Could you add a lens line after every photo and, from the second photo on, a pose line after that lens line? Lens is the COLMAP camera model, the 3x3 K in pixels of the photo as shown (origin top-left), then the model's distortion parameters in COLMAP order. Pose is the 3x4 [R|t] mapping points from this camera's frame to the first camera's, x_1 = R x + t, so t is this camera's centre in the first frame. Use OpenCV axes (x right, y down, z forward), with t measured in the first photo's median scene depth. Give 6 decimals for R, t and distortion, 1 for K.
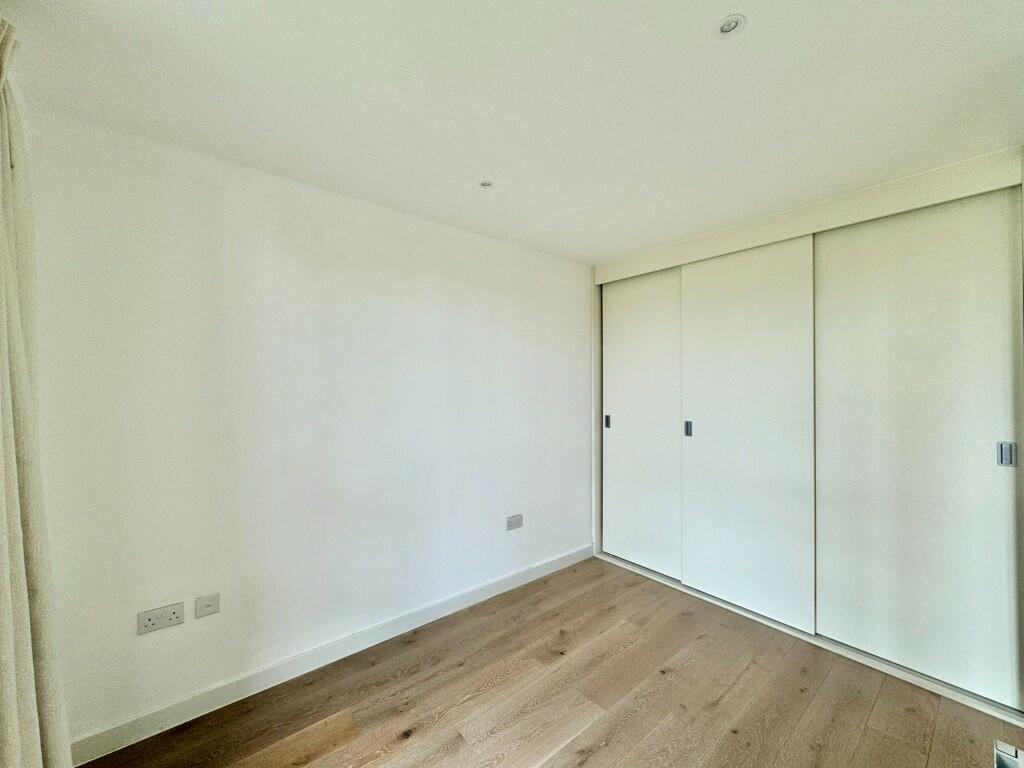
lens RADIAL K [[407.3, 0, 509.3], [0, 407.3, 383.5], [0, 0, 1]] dist [0.000263, -0.000269]
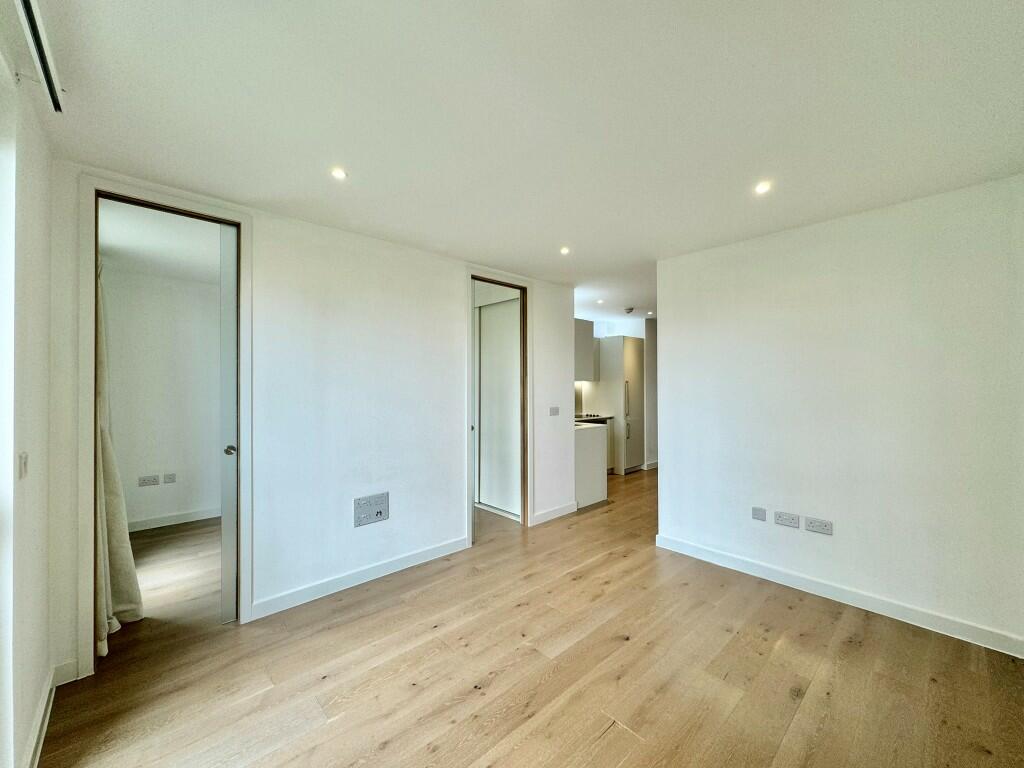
lens RADIAL K [[407.3, 0, 509.1], [0, 407.3, 383.4], [0, 0, 1]] dist [0.000263, -0.000269]
pose [[0.998568, -0.000927, 0.053498, 0.875533], [0.000679, 0.999989, 0.004650, 0.006387], [-0.053502, -0.004607, 0.998557, -1.165567]]
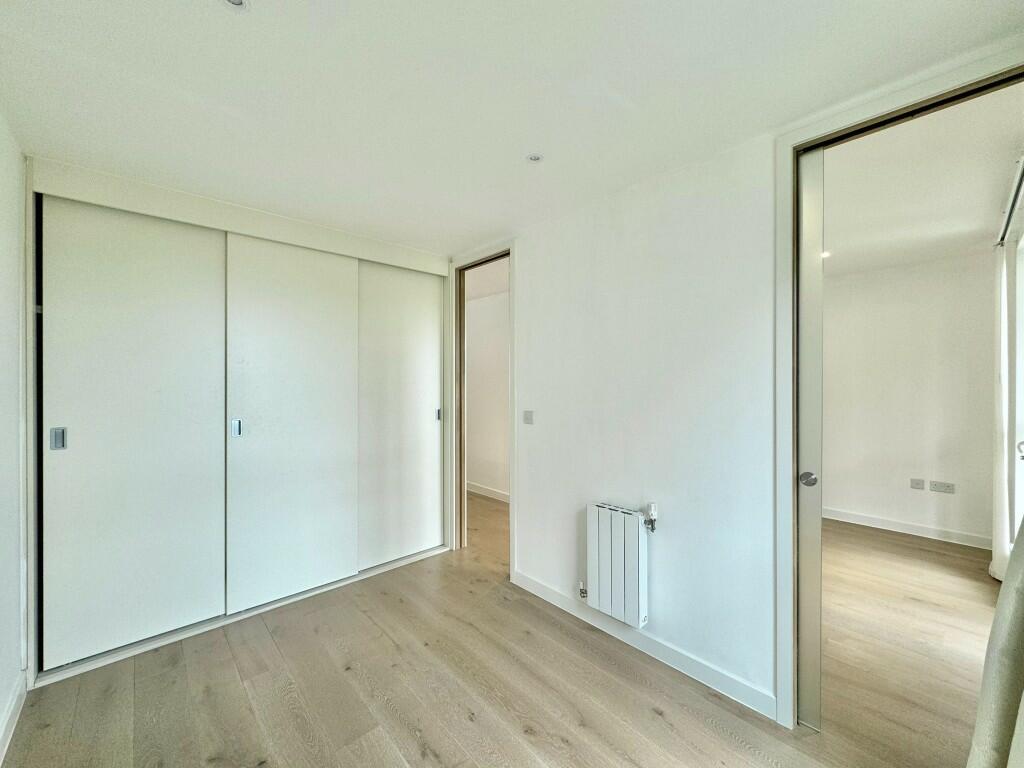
lens RADIAL K [[407.3, 0, 513.4], [0, 407.3, 383.5], [0, 0, 1]] dist [0.000263, -0.000269]
pose [[-0.055331, -0.003217, 0.998463, -0.606374], [-0.006178, 0.999977, 0.002879, 0.017070], [-0.998449, -0.006009, -0.055349, 0.646575]]
